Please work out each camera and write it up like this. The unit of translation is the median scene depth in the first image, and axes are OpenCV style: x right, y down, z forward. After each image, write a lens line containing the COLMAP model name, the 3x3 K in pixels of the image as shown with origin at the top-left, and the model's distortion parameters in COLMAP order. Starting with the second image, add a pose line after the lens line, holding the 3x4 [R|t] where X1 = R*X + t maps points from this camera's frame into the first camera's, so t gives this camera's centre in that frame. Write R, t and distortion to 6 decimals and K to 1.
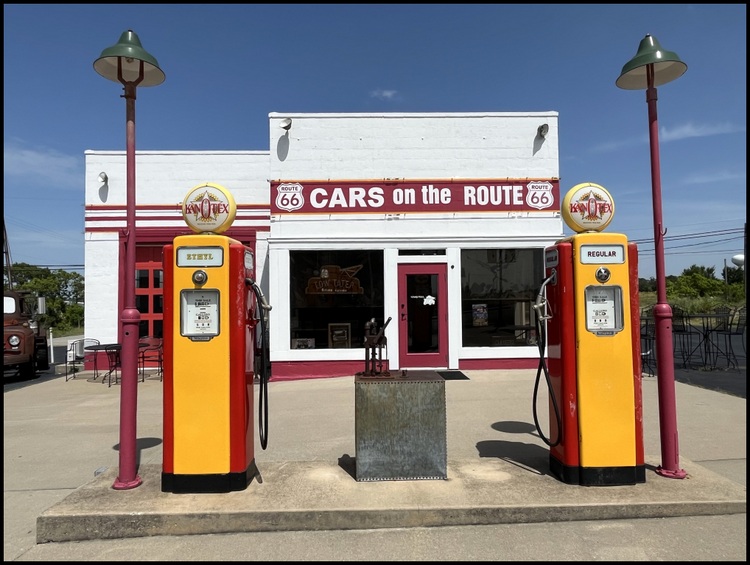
lens RADIAL K [[505.4, 0, 373.2], [0, 505.4, 280.8], [0, 0, 1]] dist [-0.001010, 0.035524]
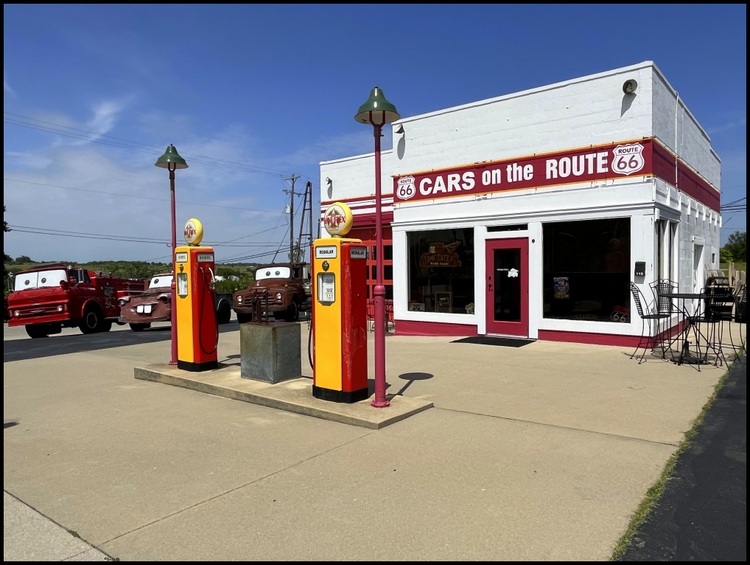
lens RADIAL K [[531.1, 0, 365.8], [0, 531.1, 282.7], [0, 0, 1]] dist [-0.000102, 0.002677]
pose [[0.752139, 0.021177, -0.658664, 0.615600], [0.029522, 0.997397, 0.065779, -0.023981], [0.658343, -0.068920, 0.749556, -0.048260]]
